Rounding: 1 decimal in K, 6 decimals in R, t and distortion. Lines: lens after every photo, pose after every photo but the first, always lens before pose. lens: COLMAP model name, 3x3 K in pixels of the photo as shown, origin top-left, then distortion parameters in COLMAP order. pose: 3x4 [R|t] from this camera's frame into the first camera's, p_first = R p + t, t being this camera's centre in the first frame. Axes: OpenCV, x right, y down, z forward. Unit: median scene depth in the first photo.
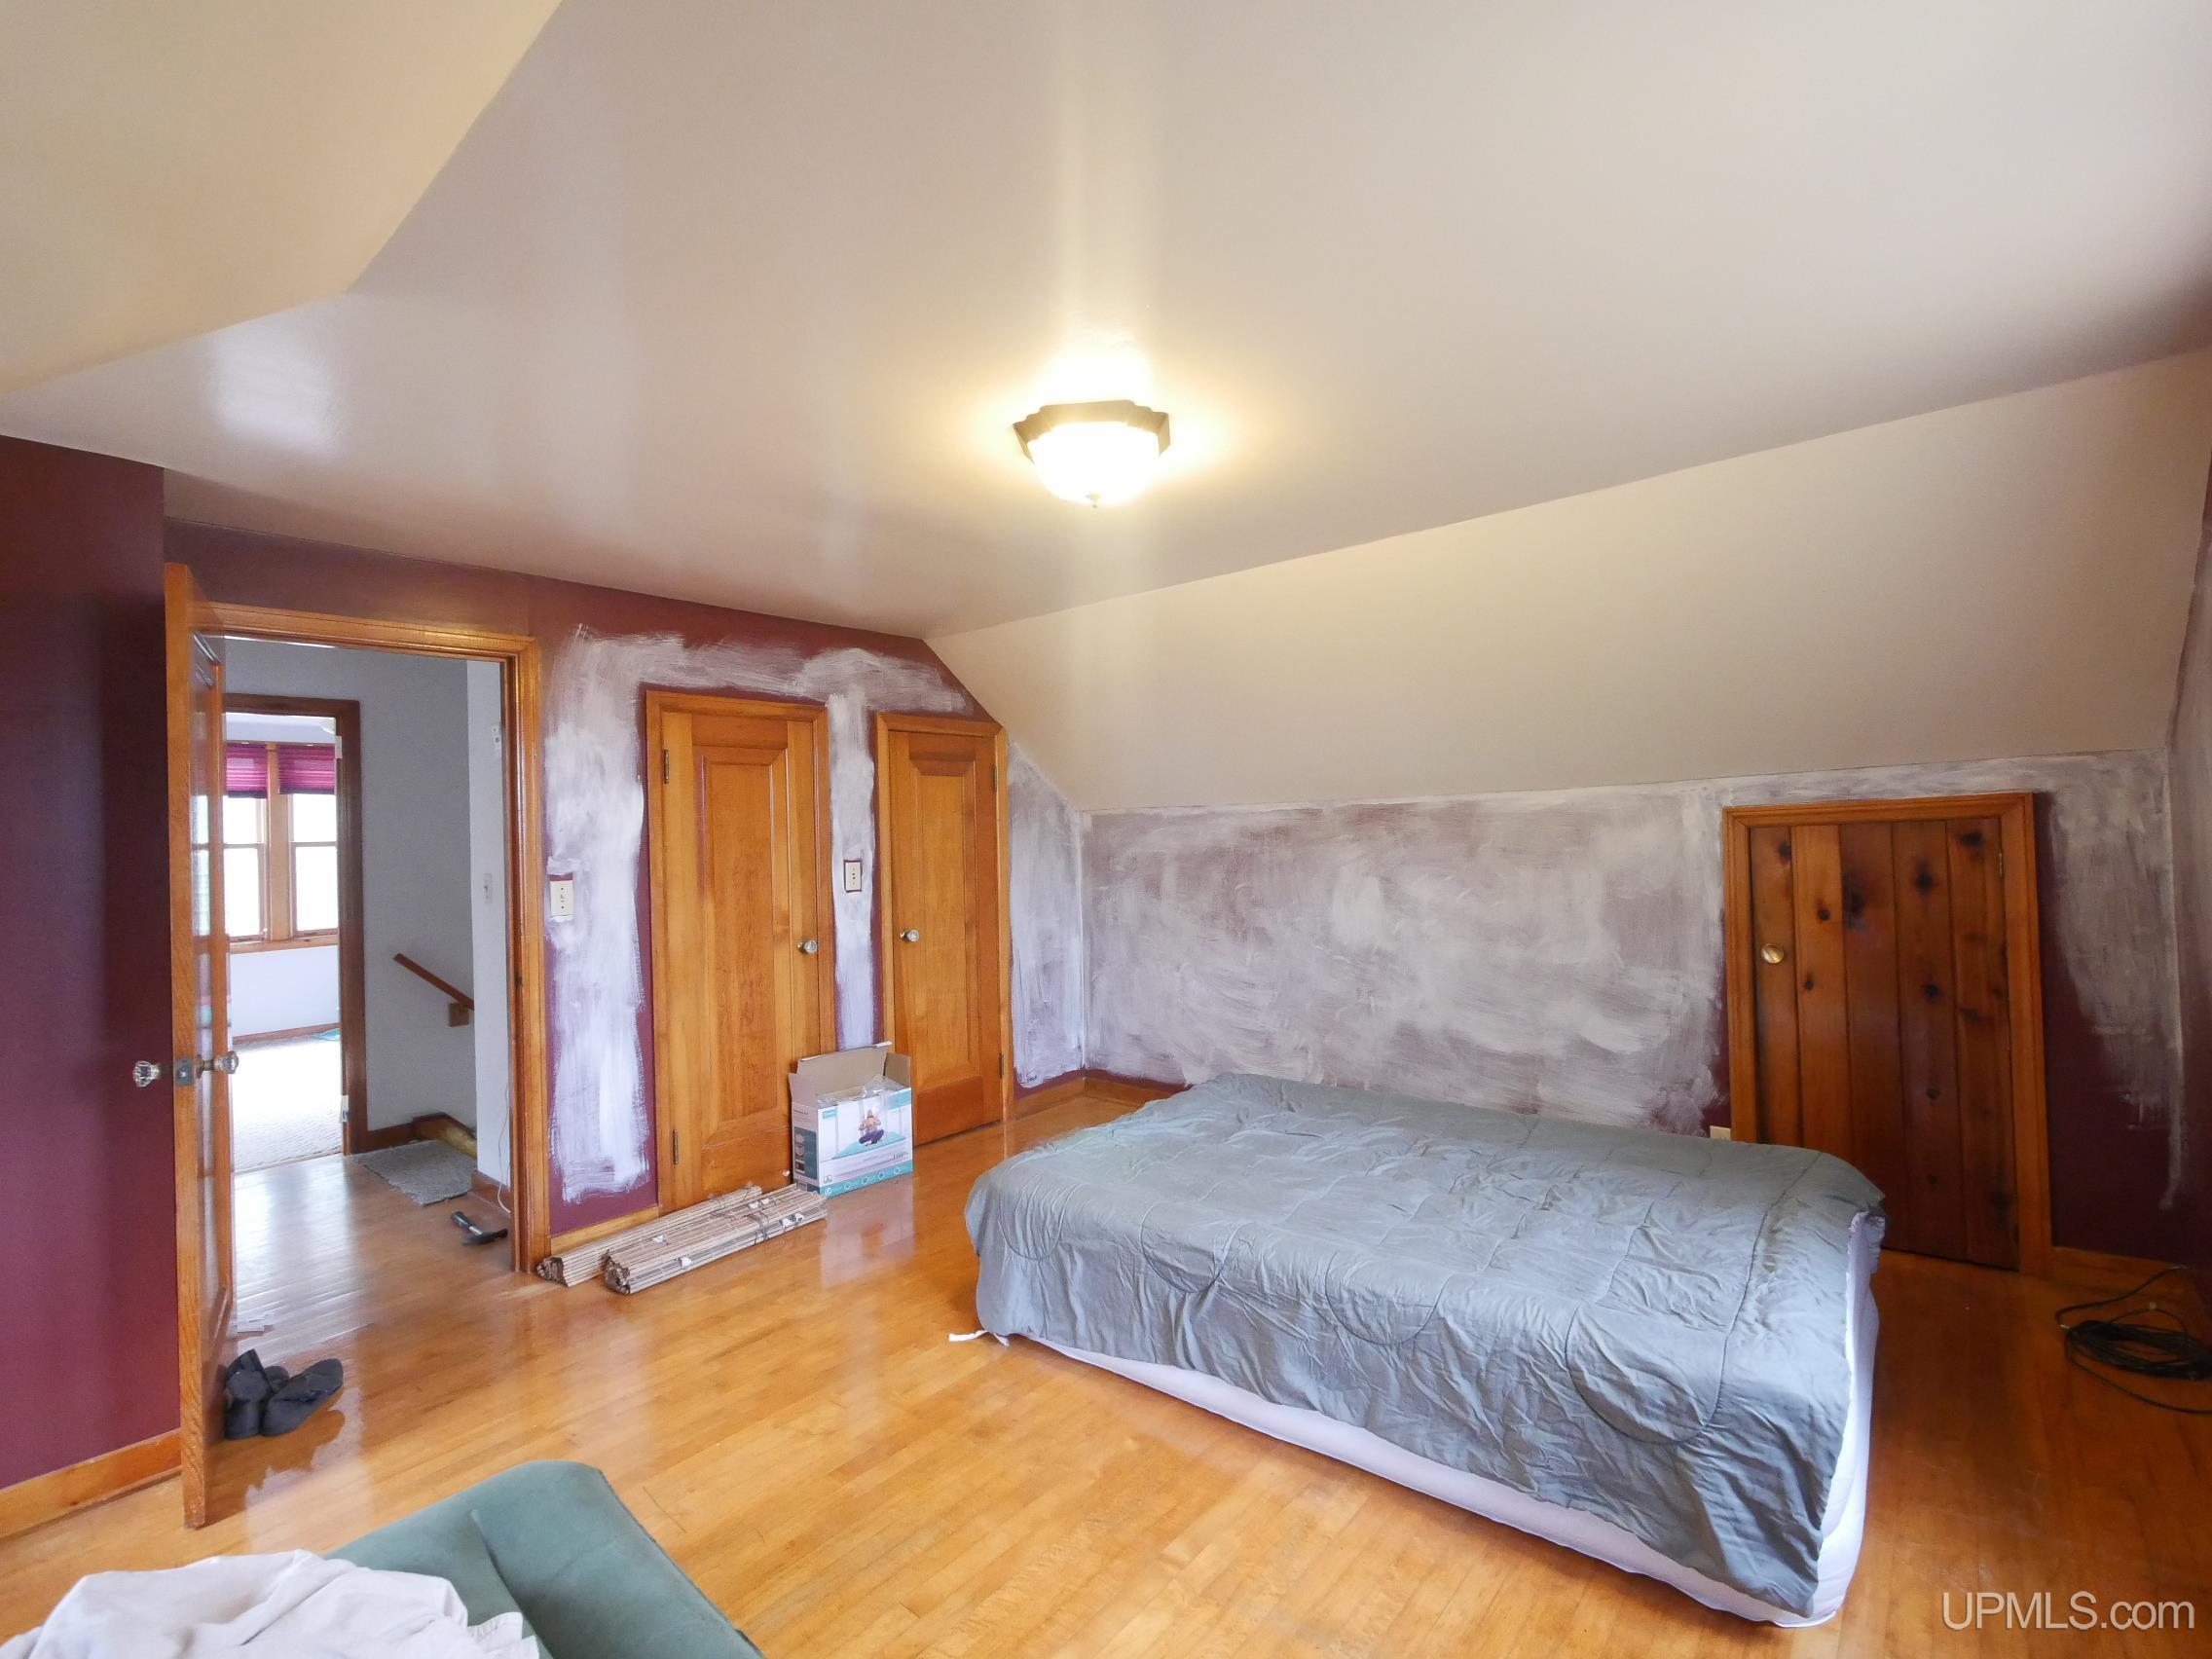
lens RADIAL K [[1016.9, 0, 1108.0], [0, 1016.9, 816.7], [0, 0, 1]] dist [-0.000845, 0.000300]
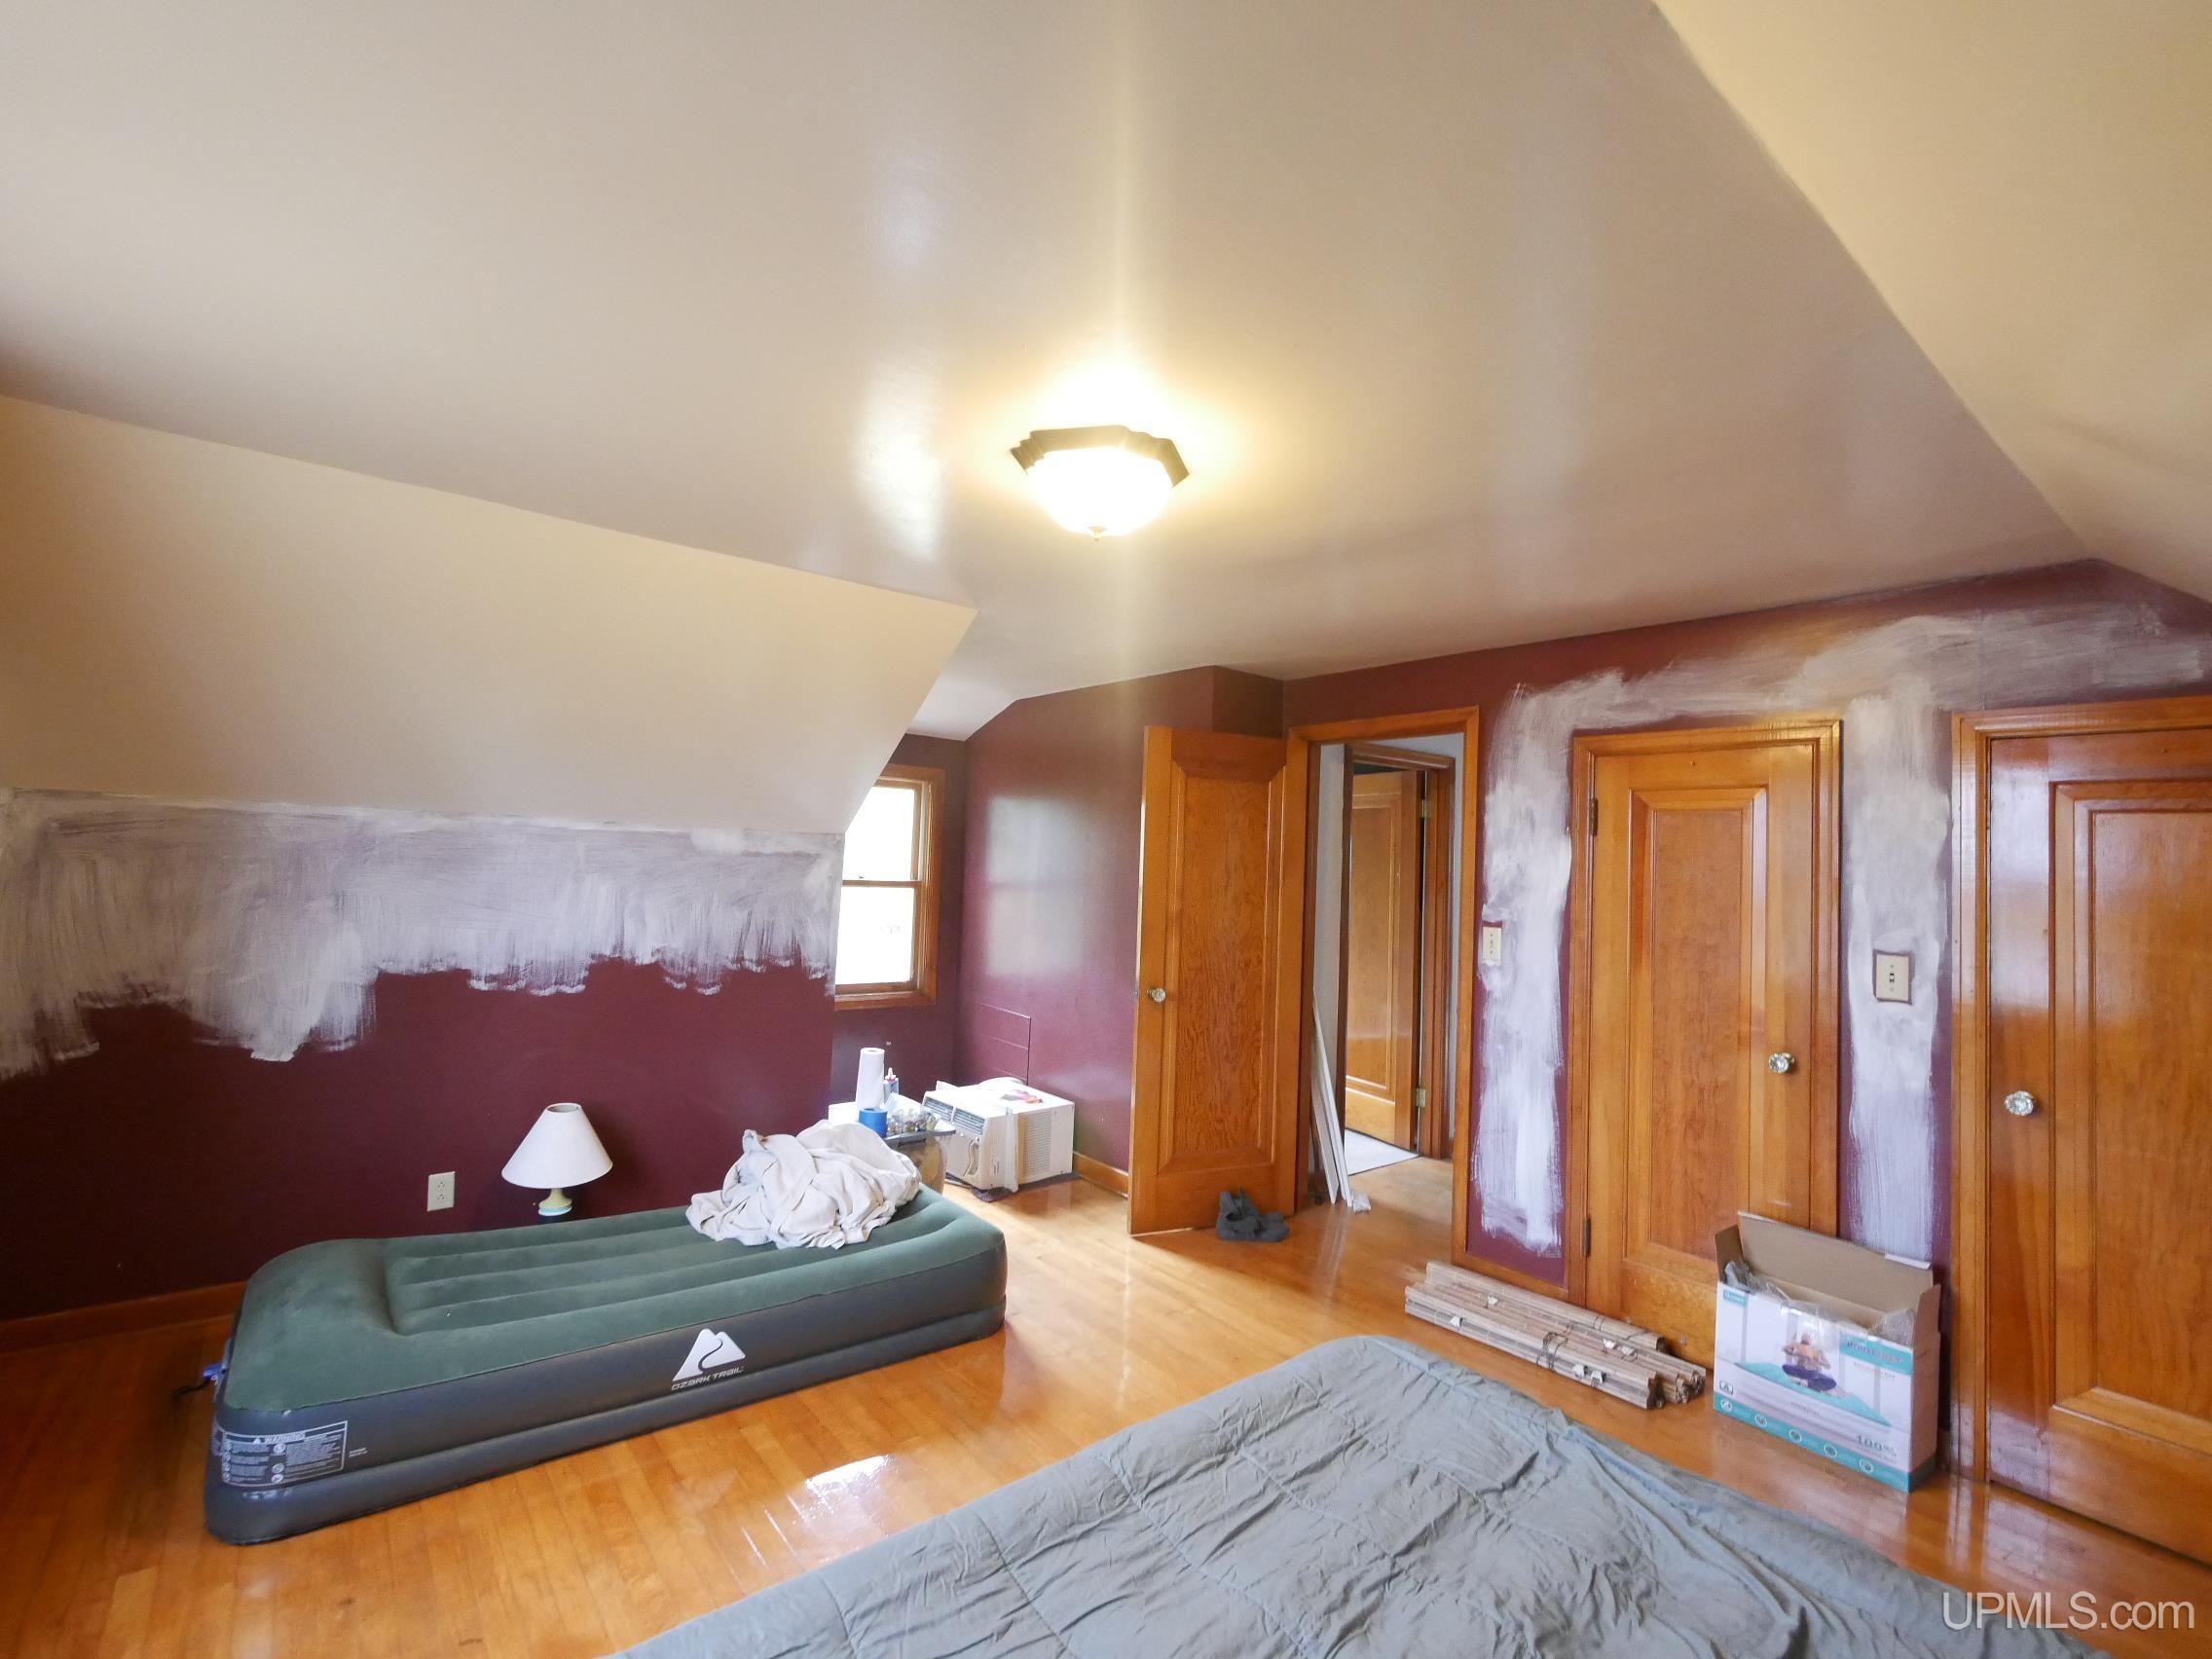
lens RADIAL K [[1016.9, 0, 1108.0], [0, 1016.9, 816.7], [0, 0, 1]] dist [-0.000845, 0.000300]
pose [[-0.203255, -0.021988, -0.978879, 0.563547], [-0.019505, 0.999640, -0.018404, -0.024557], [0.978932, 0.015353, -0.203610, 0.772023]]
